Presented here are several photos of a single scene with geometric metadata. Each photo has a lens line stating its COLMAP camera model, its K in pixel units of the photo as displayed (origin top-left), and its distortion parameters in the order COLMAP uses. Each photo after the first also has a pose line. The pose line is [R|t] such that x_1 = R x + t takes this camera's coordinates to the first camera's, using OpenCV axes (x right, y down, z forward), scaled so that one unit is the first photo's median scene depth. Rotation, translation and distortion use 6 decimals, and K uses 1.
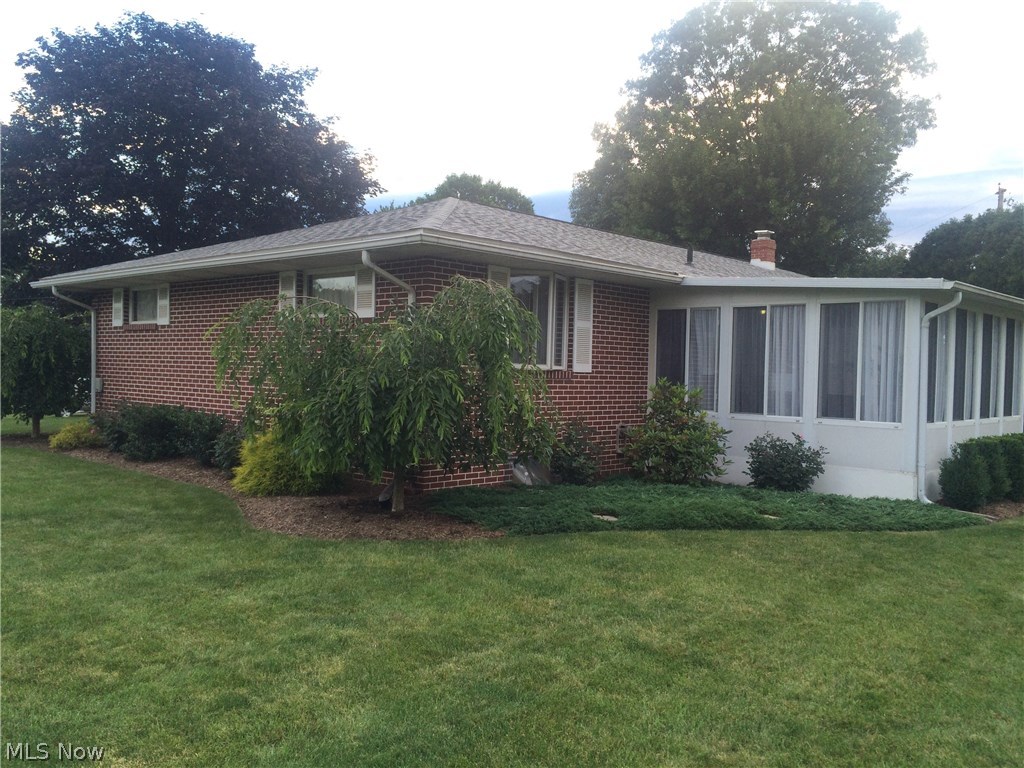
lens RADIAL K [[864.8, 0, 512.1], [0, 864.8, 384.7], [0, 0, 1]] dist [0.053768, -0.053222]
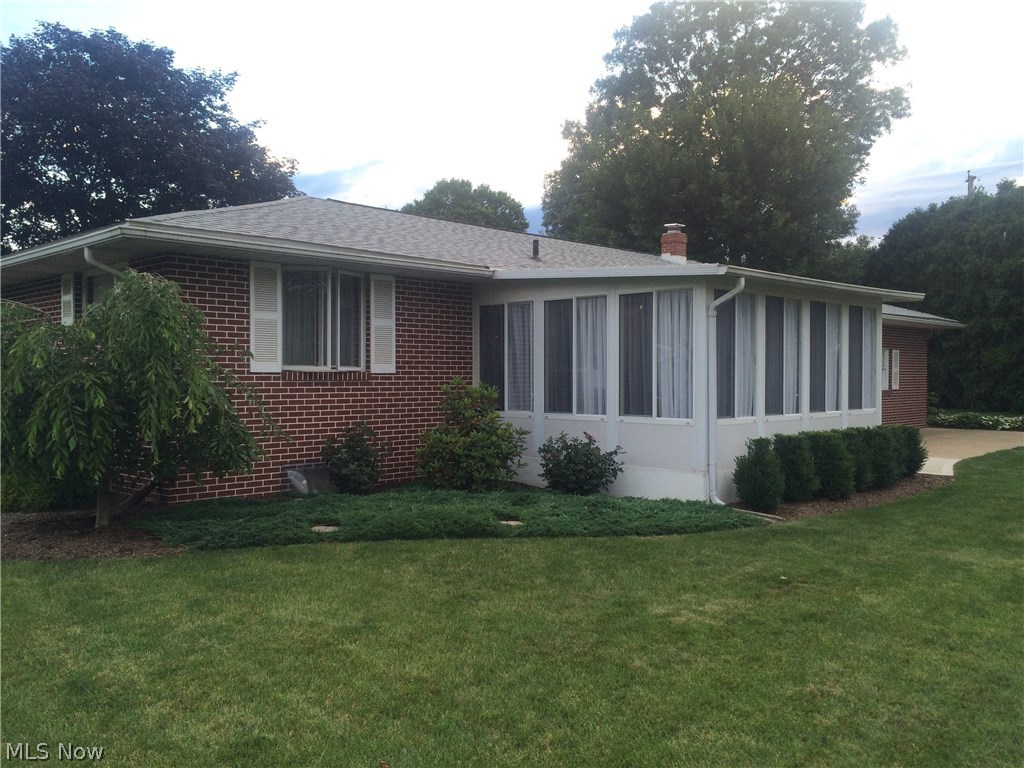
lens RADIAL K [[864.8, 0, 511.8], [0, 864.8, 383.4], [0, 0, 1]] dist [0.053768, -0.053222]
pose [[0.999414, -0.023458, -0.024945, 0.108626], [0.023277, 0.999701, -0.007539, 0.003261], [0.025114, 0.006954, 0.999660, 0.025045]]
